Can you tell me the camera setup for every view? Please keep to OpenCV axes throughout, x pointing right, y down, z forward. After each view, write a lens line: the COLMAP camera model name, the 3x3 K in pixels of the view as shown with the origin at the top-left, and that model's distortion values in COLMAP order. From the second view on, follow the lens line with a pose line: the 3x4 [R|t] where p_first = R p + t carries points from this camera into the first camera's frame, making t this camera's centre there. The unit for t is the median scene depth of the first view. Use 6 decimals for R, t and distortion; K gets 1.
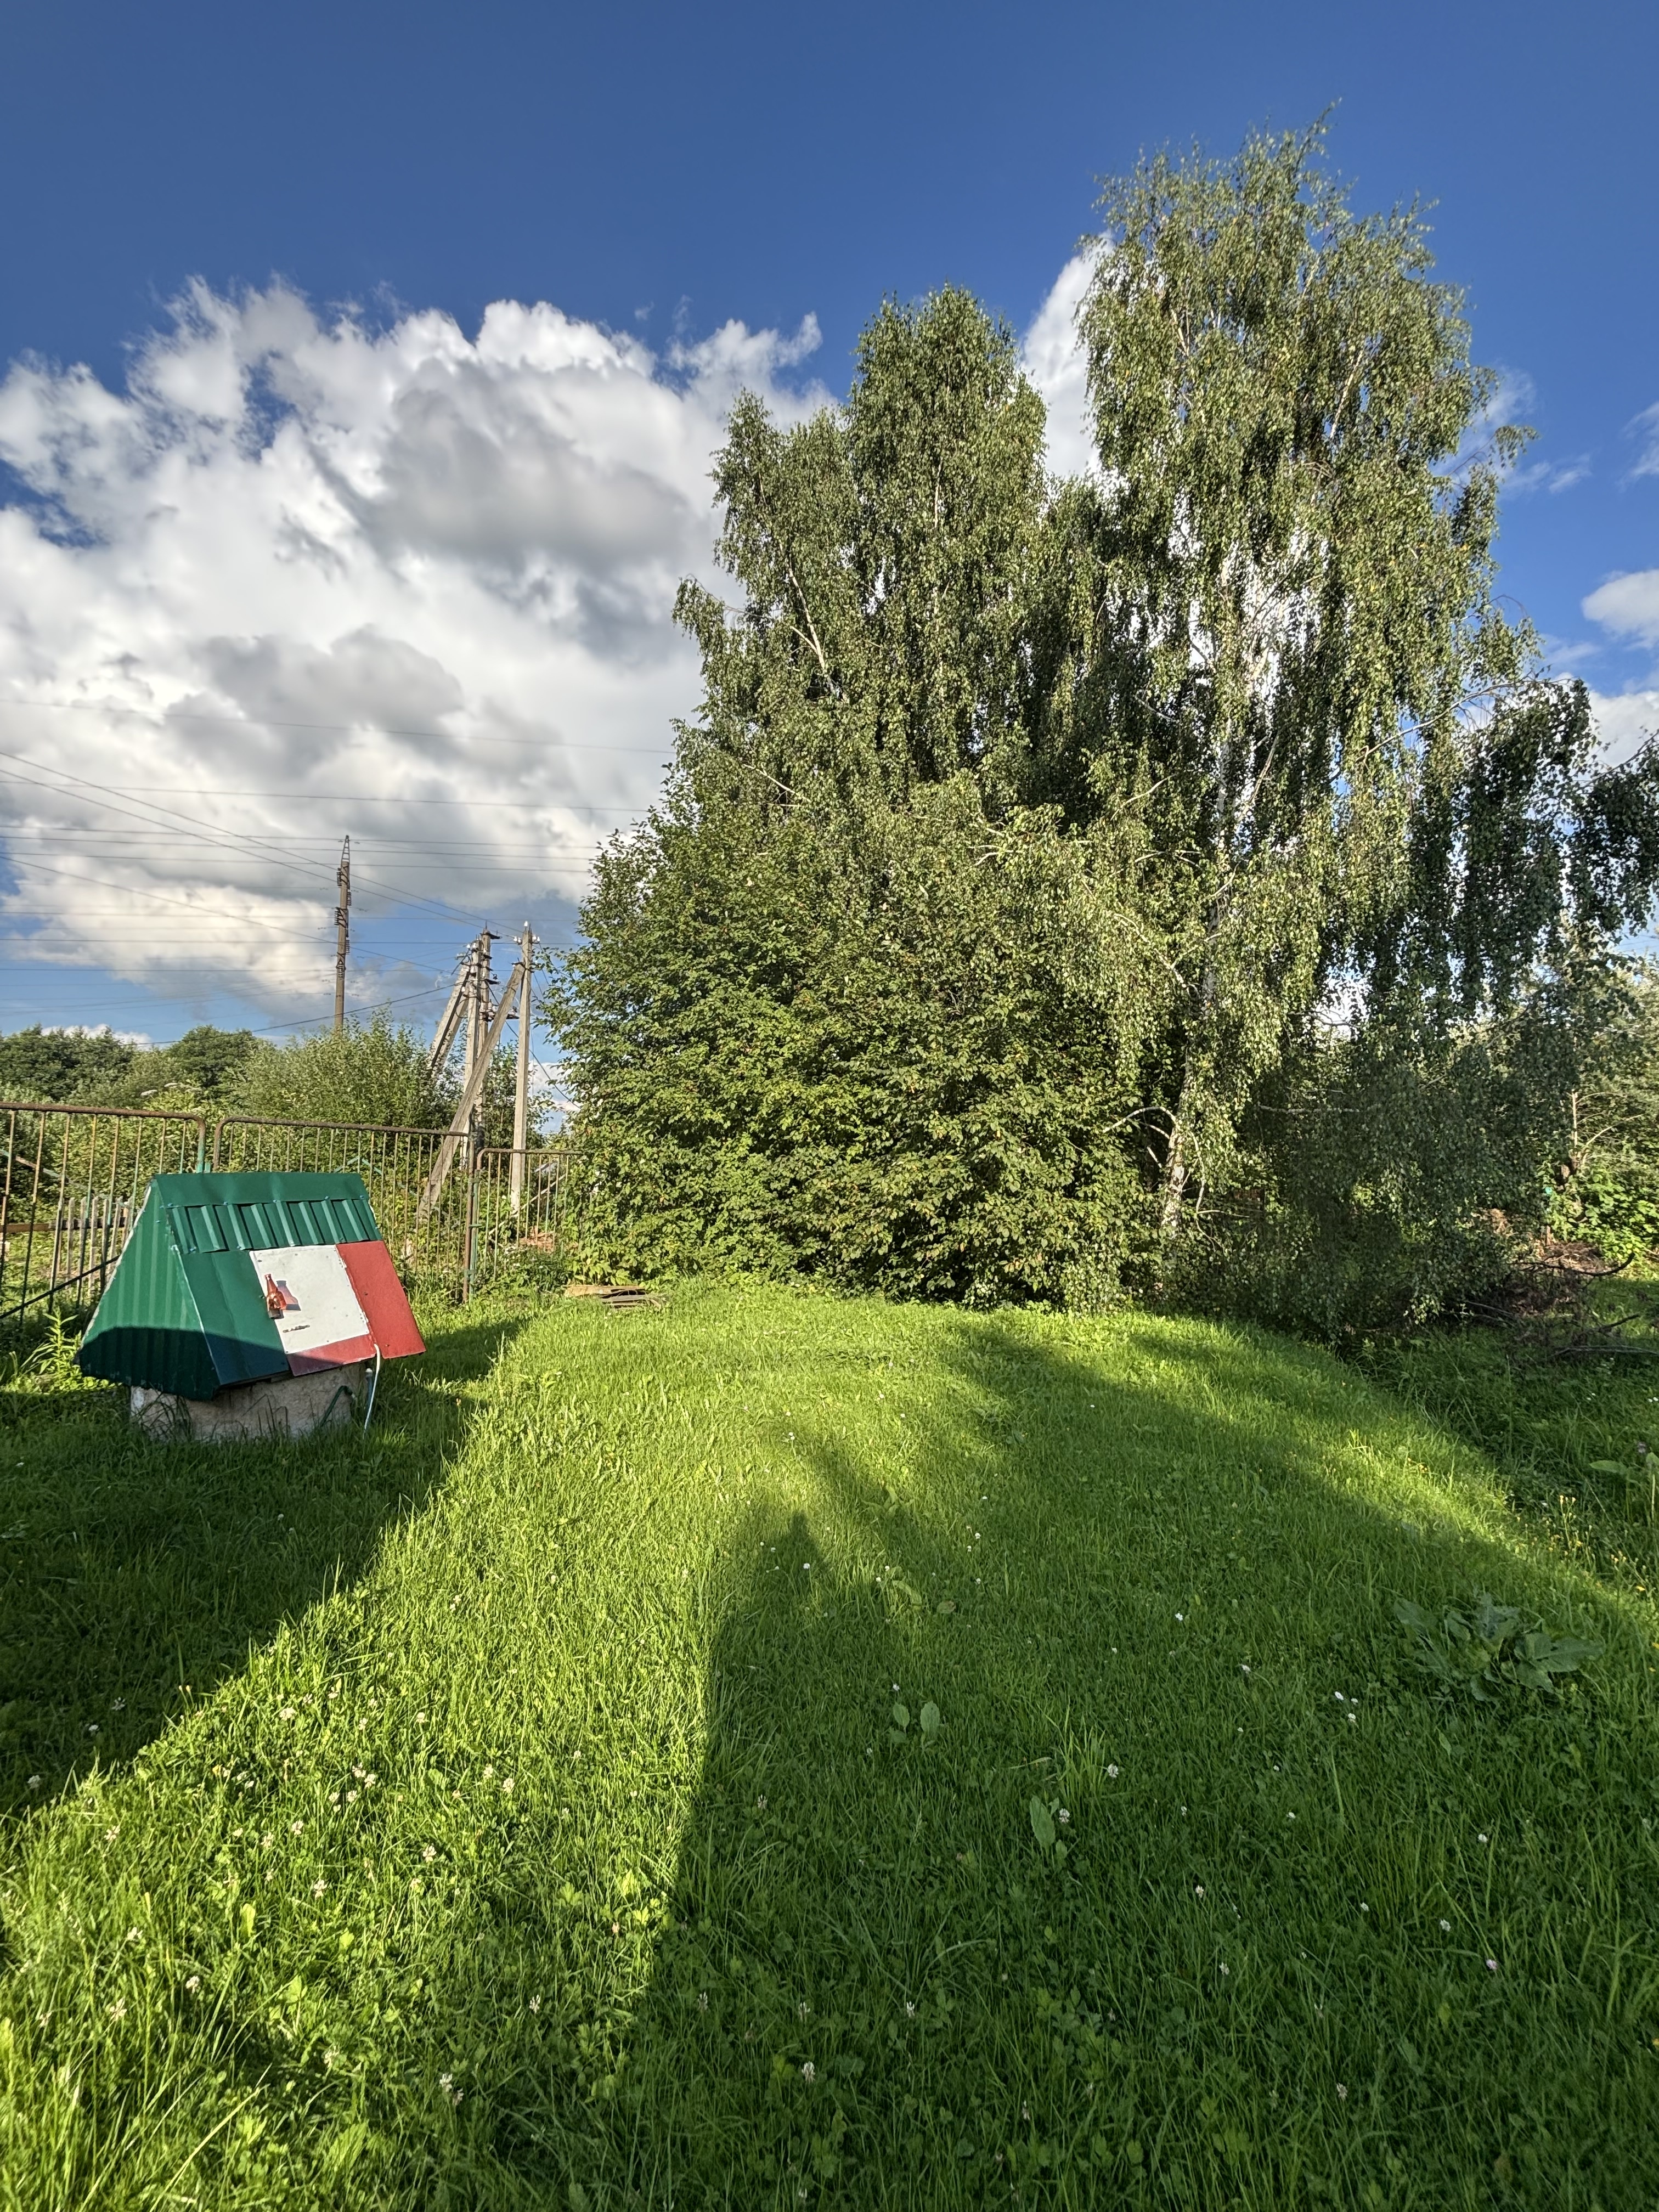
lens RADIAL K [[893.6, 0, 830.9], [0, 893.6, 1110.7], [0, 0, 1]] dist [-0.000250, 0.000404]
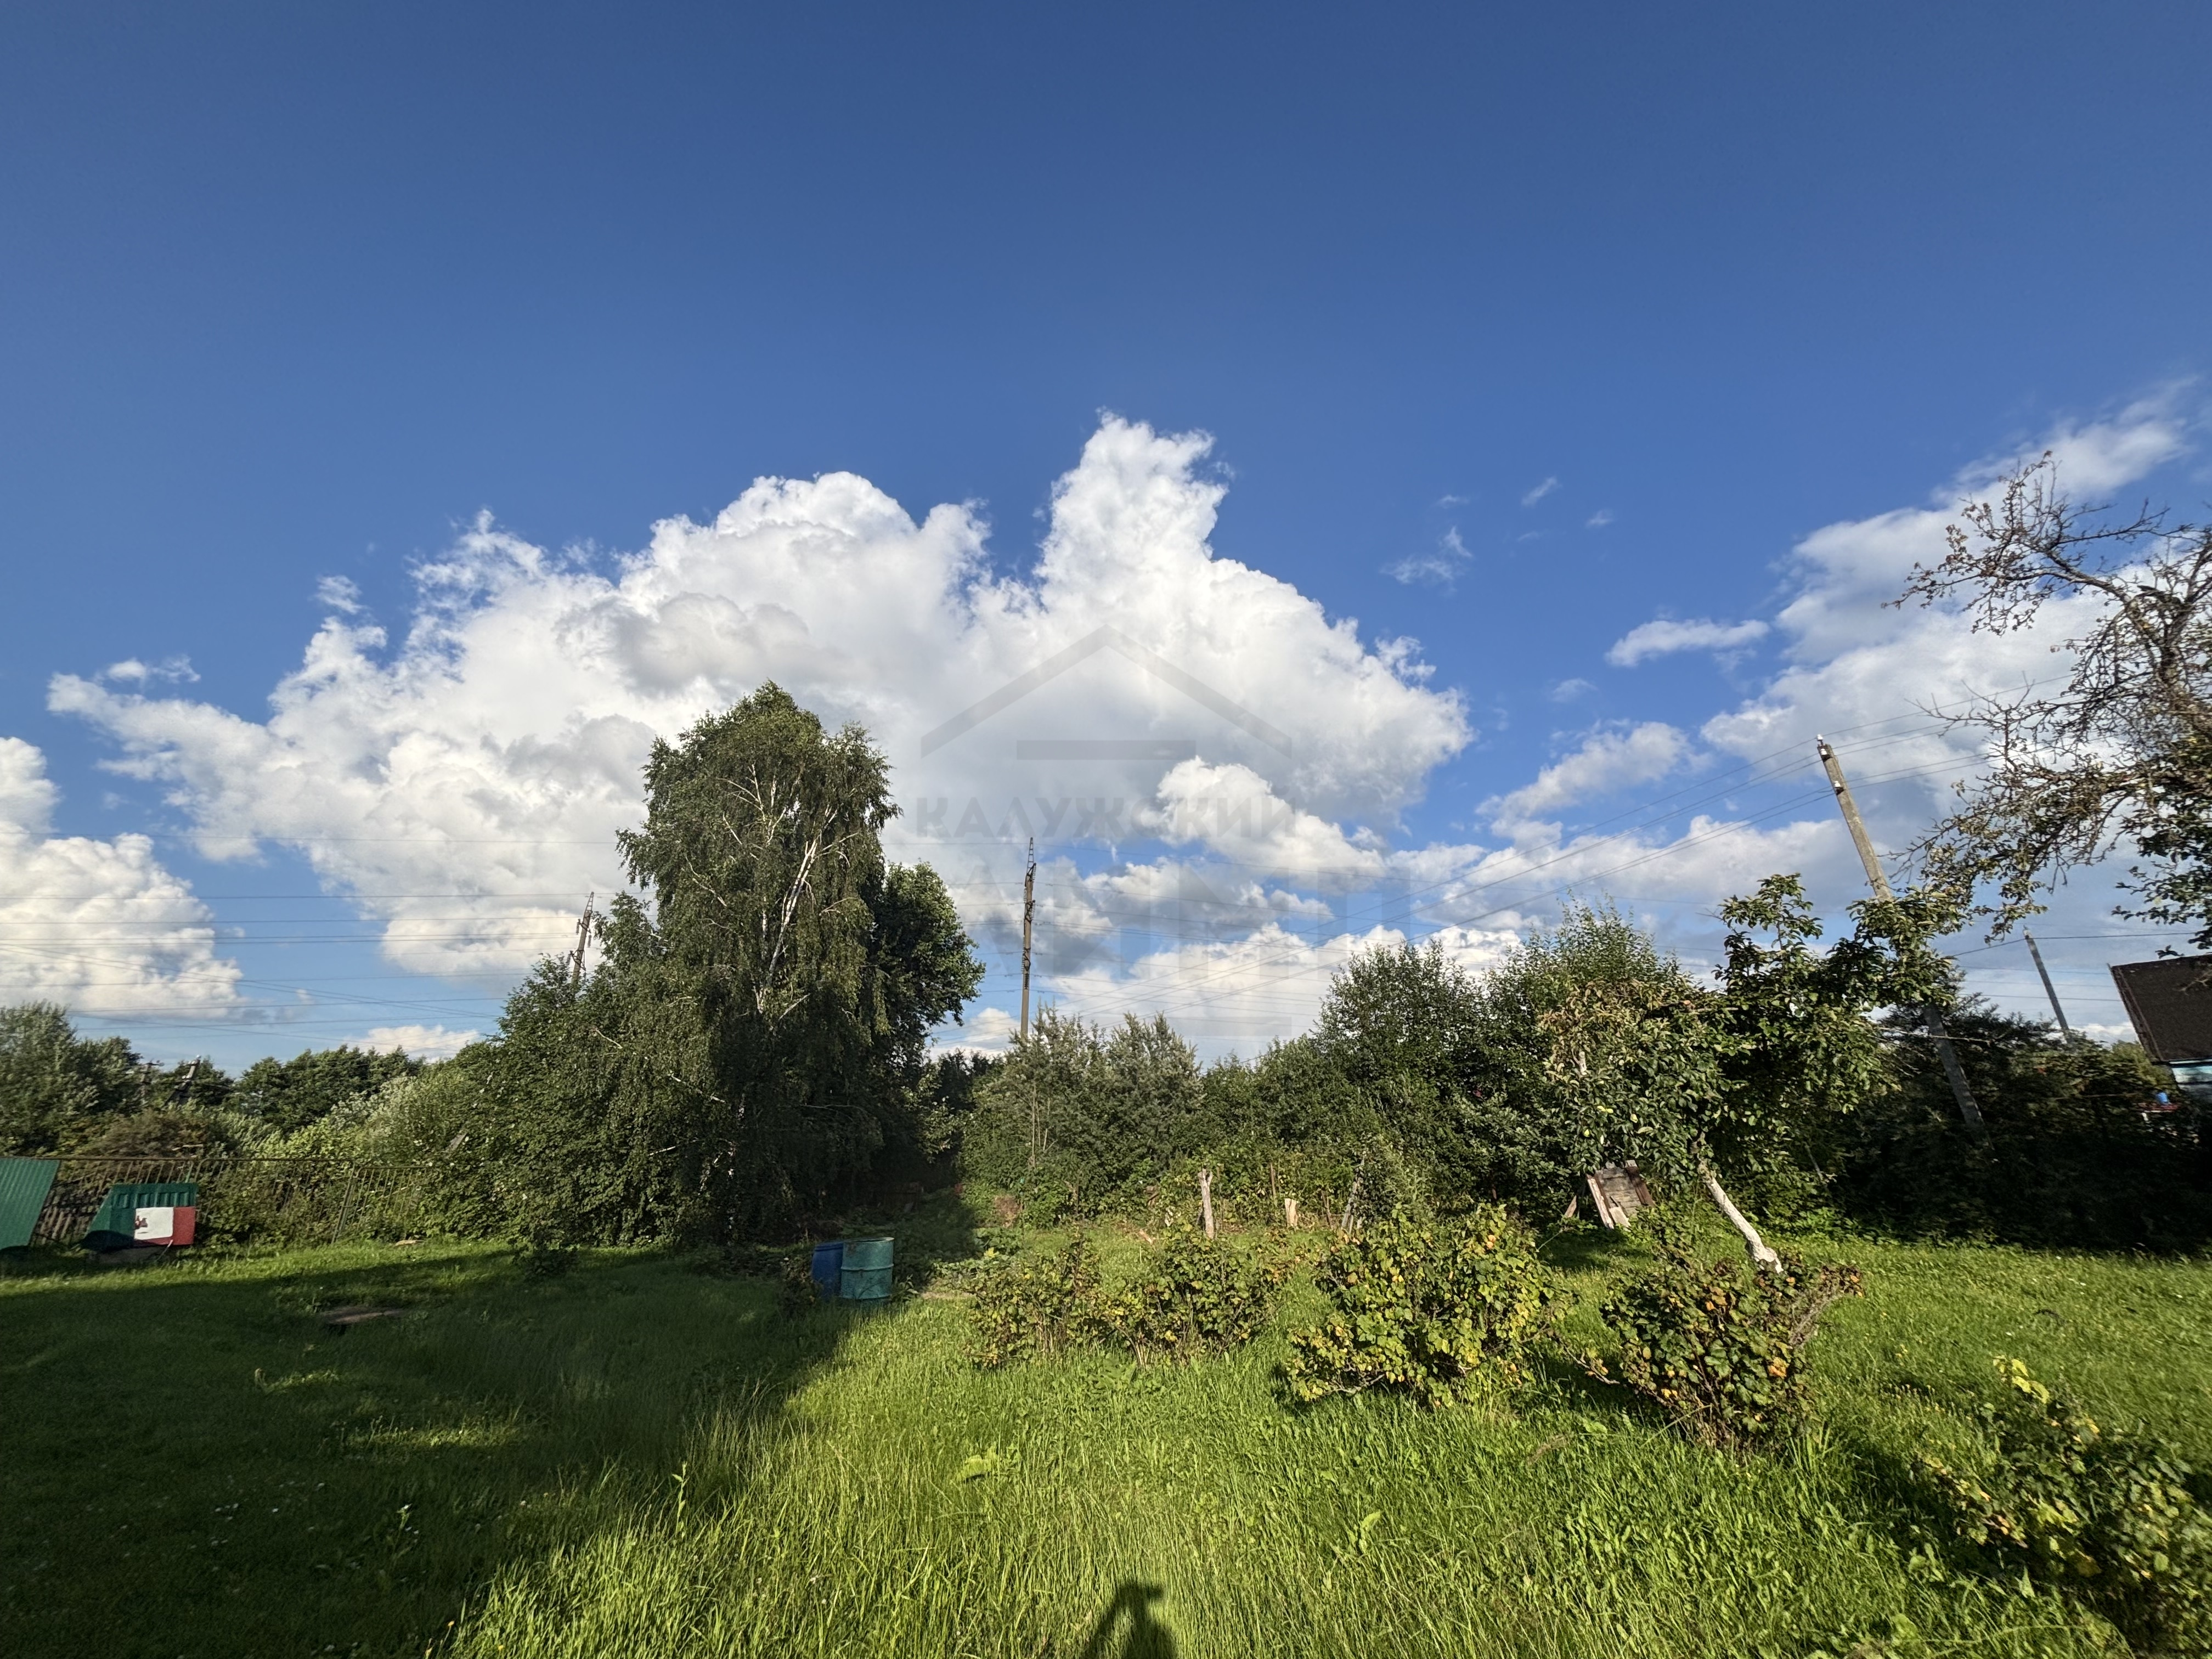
lens RADIAL K [[927.5, 0, 1088.4], [0, 927.5, 829.1], [0, 0, 1]] dist [0.004442, 0.000096]
pose [[0.995630, -0.047824, -0.080208, 1.233167], [0.024157, 0.961574, -0.273480, -0.064406], [0.090205, 0.270347, 0.958528, -0.920901]]
